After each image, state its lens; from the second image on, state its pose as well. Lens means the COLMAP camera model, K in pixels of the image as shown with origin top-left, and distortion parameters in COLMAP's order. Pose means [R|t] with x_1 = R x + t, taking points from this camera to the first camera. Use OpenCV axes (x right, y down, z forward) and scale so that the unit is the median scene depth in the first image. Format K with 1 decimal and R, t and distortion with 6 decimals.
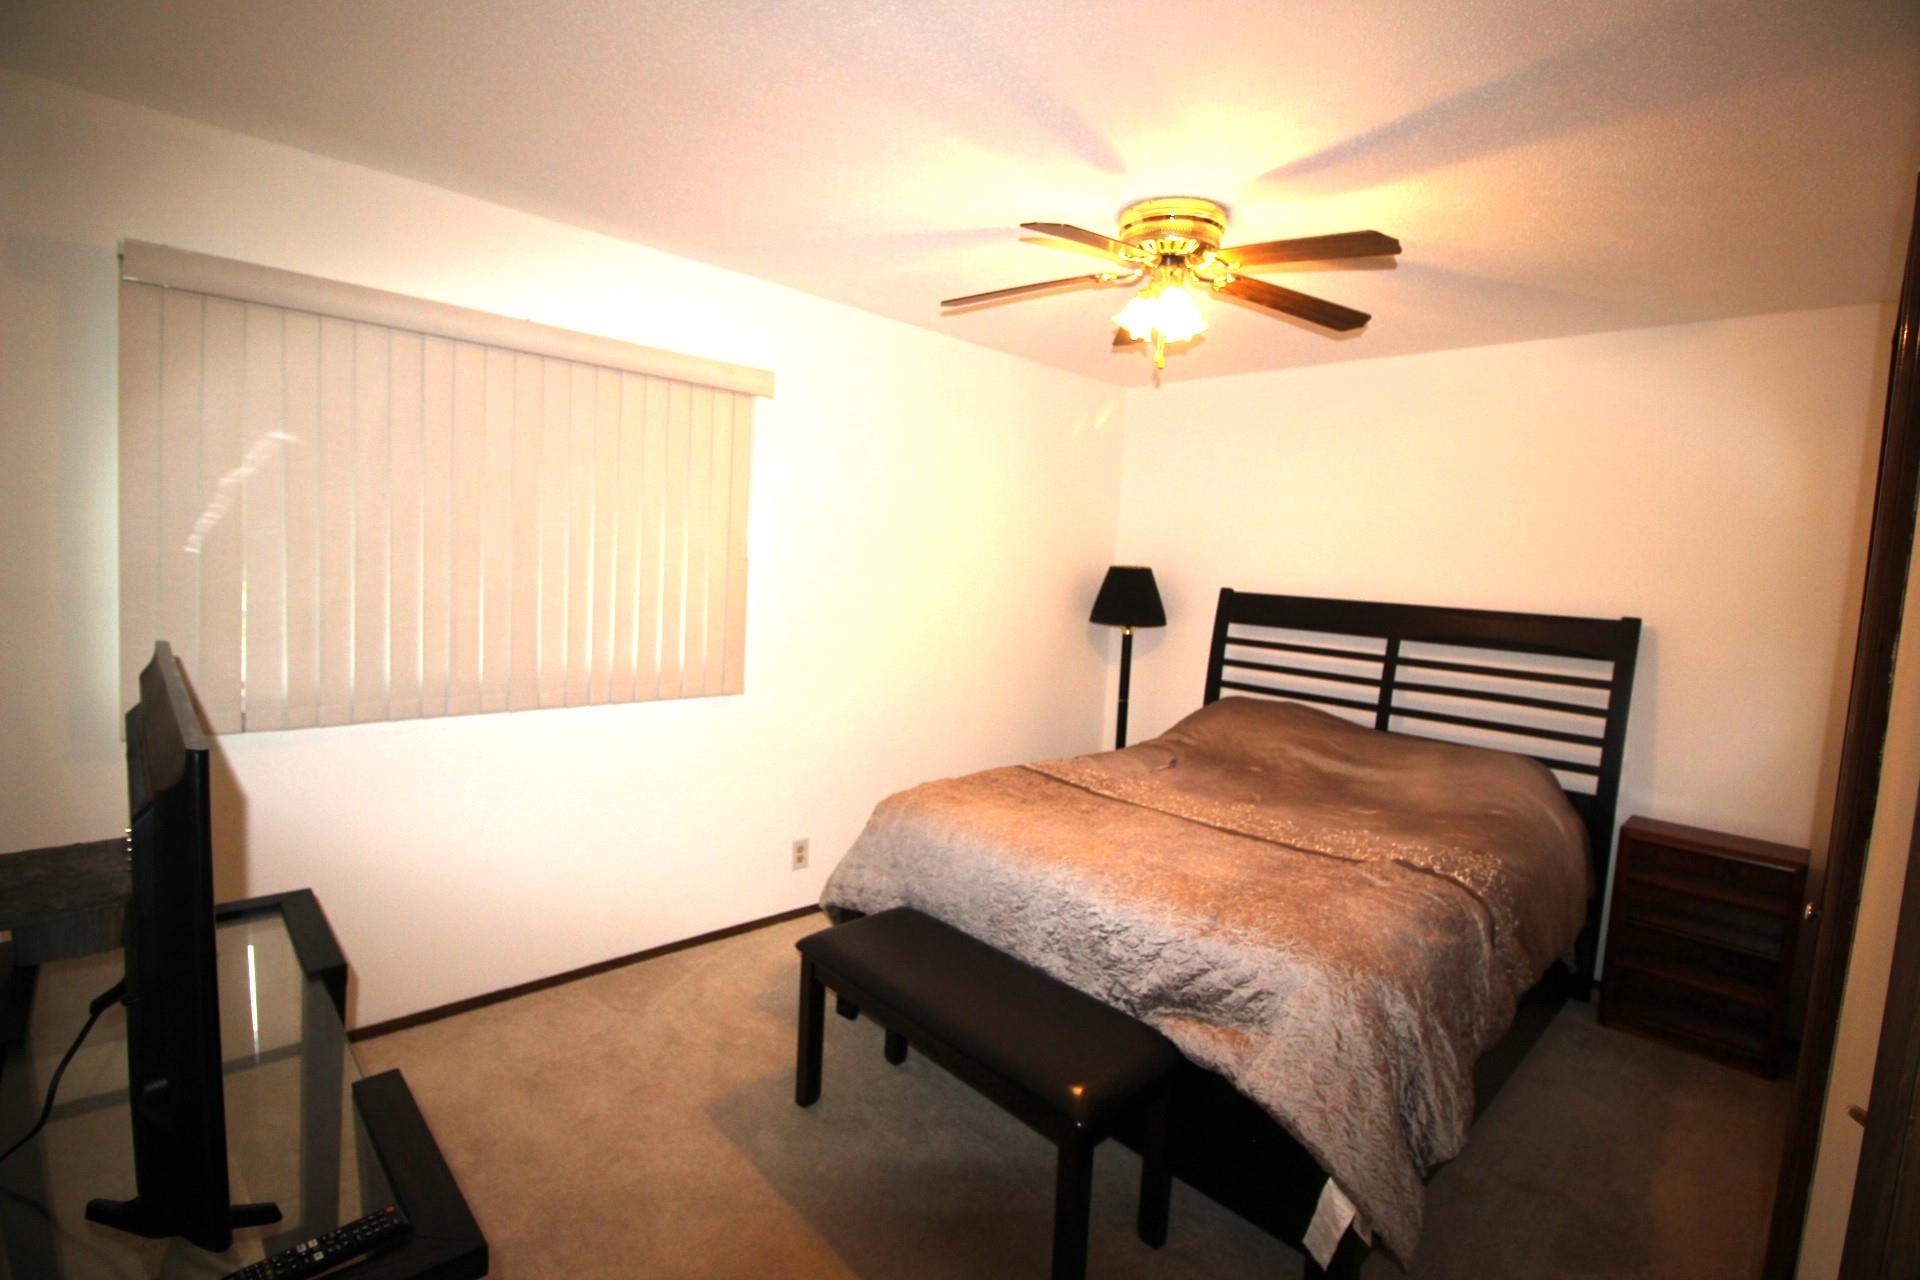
lens RADIAL K [[899.1, 0, 960.0], [0, 899.1, 640.0], [0, 0, 1]] dist [-0.002180, -0.000554]
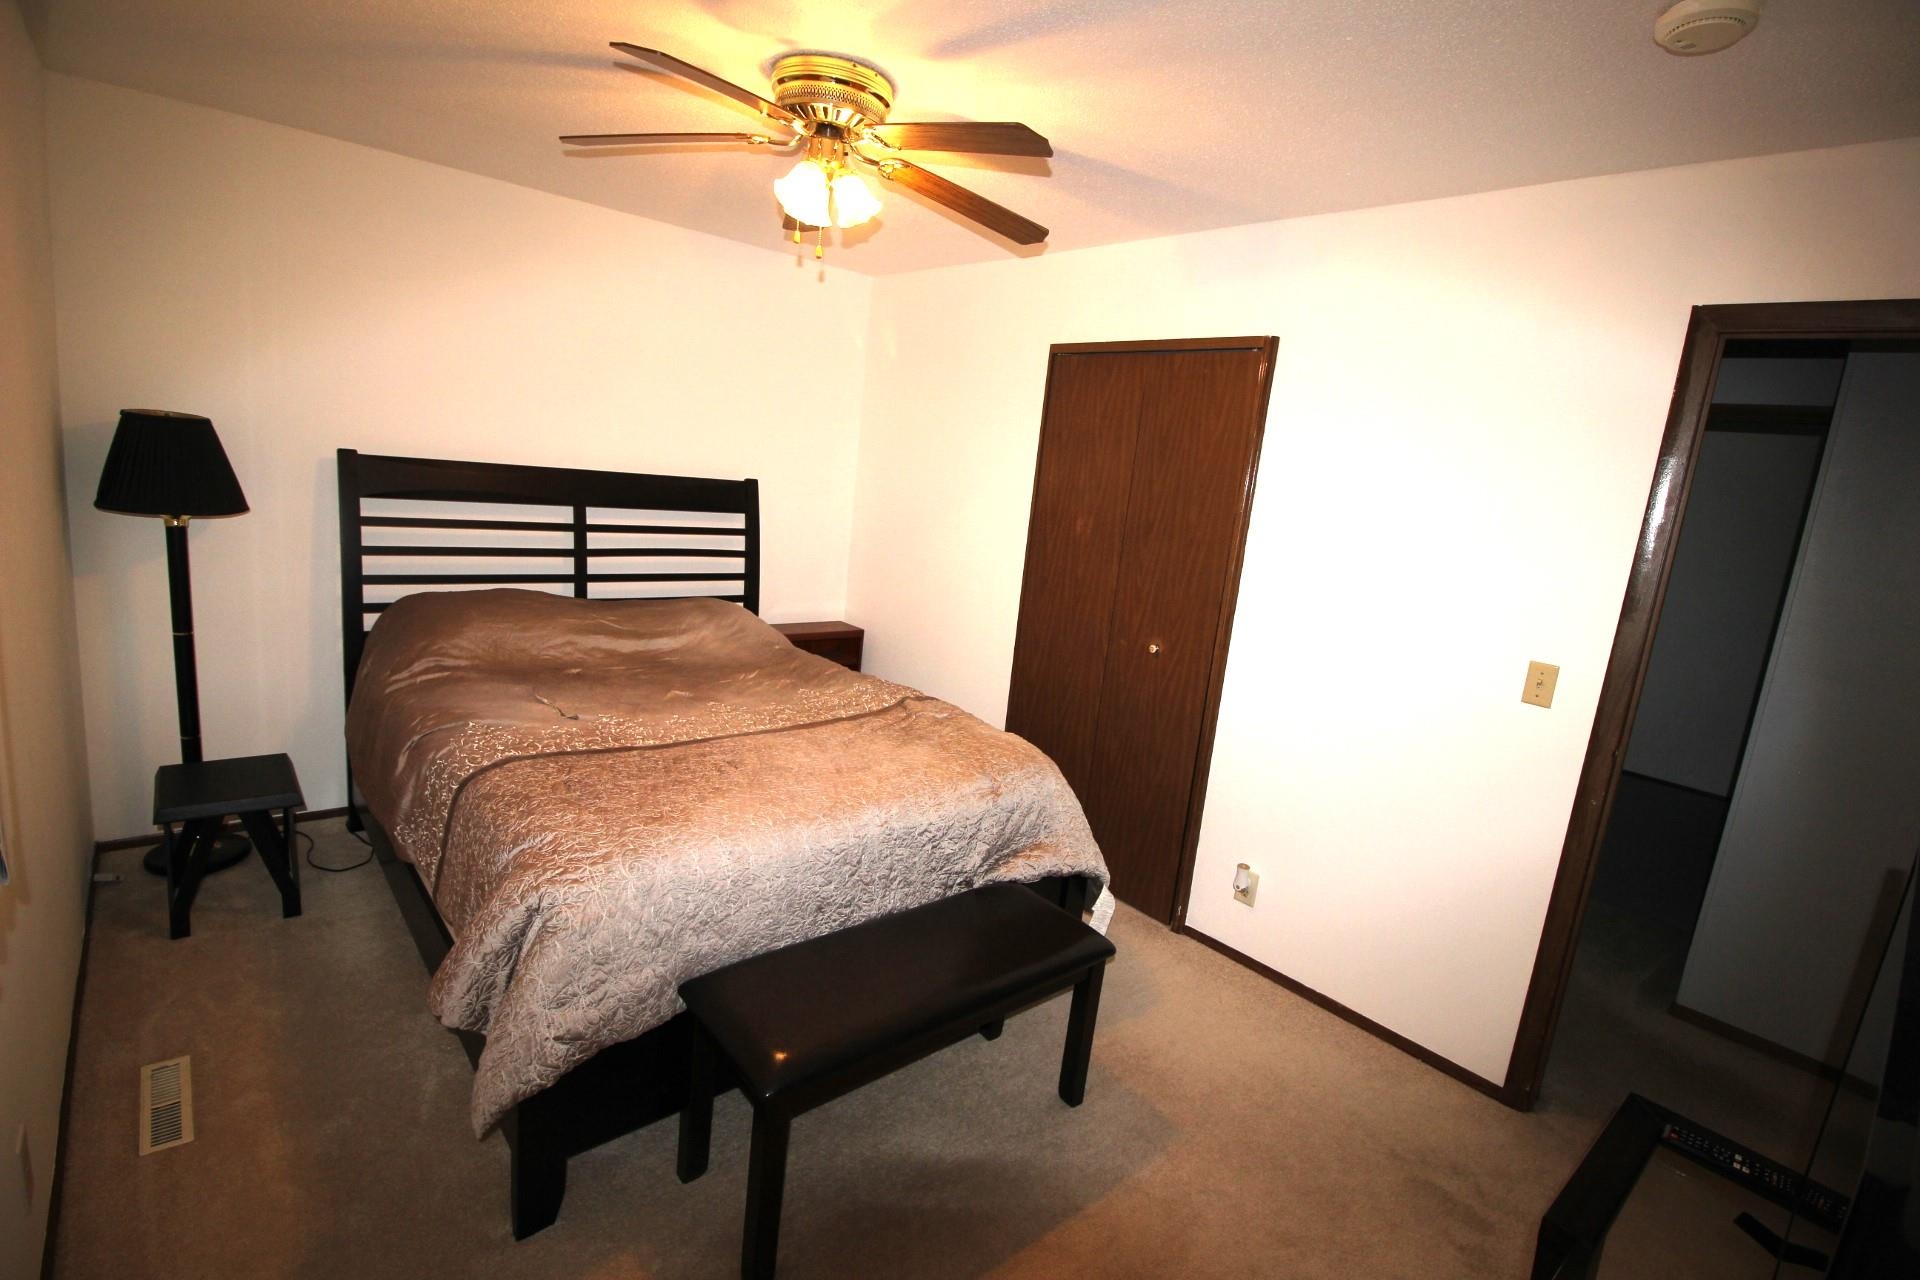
lens RADIAL K [[899.1, 0, 960.0], [0, 899.1, 640.0], [0, 0, 1]] dist [-0.002180, -0.000554]
pose [[0.054845, -0.242706, 0.968548, -0.559895], [-0.004154, 0.969944, 0.243291, -0.116390], [-0.998486, -0.017367, 0.052188, 0.623823]]
